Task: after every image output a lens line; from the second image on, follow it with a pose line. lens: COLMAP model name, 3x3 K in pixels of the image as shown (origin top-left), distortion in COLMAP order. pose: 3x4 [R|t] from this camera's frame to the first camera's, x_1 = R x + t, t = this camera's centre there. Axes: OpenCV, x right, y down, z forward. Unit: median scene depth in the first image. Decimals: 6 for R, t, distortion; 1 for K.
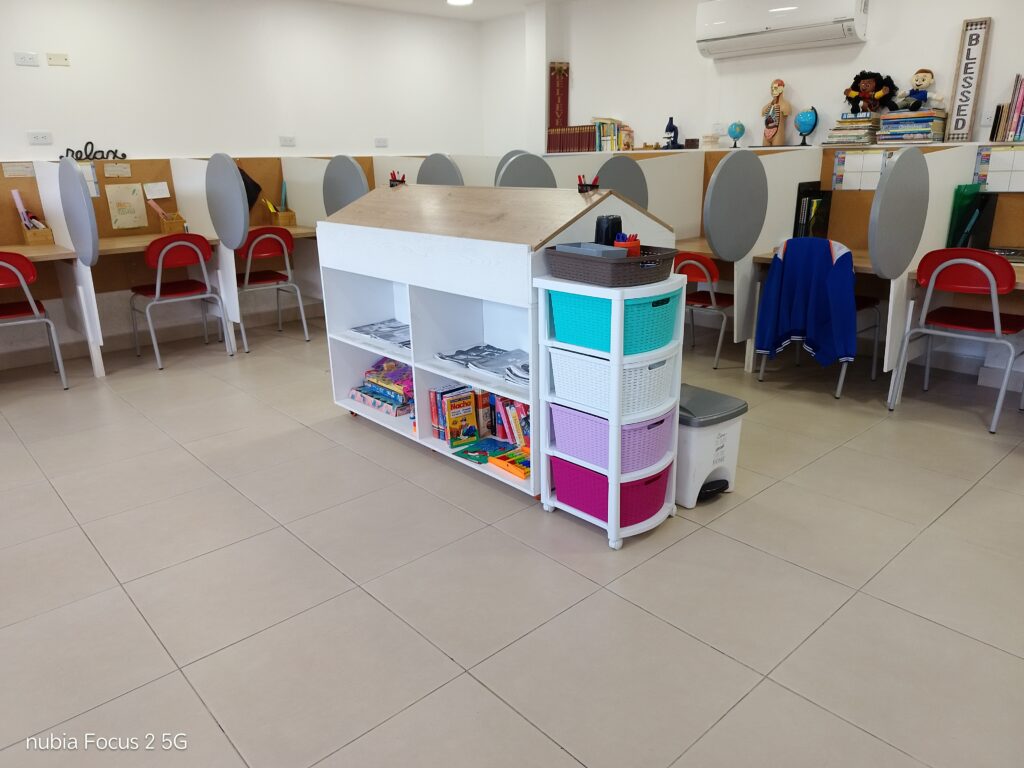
lens RADIAL K [[717.2, 0, 512.0], [0, 717.2, 384.0], [0, 0, 1]] dist [0.007856, 0.000452]
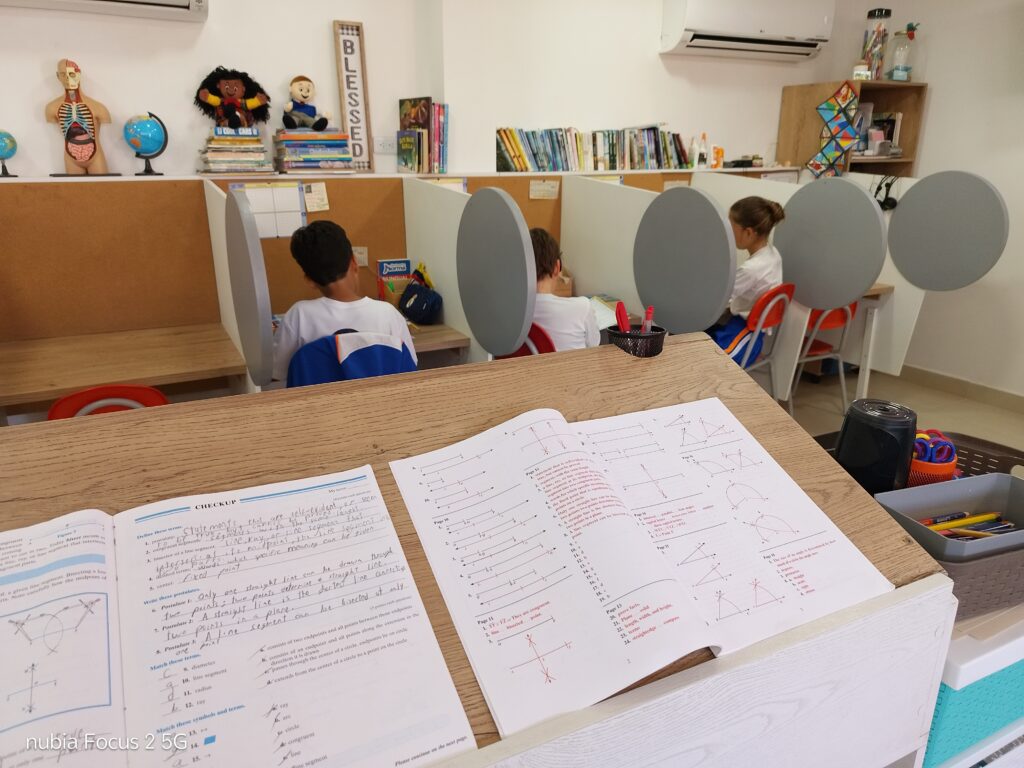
lens RADIAL K [[717.2, 0, 512.0], [0, 717.2, 384.0], [0, 0, 1]] dist [0.007856, 0.000452]
pose [[0.280854, -0.278796, 0.918365, -0.152154], [0.287276, 0.937428, 0.196728, -0.220065], [-0.915748, 0.208572, 0.343371, 0.609681]]
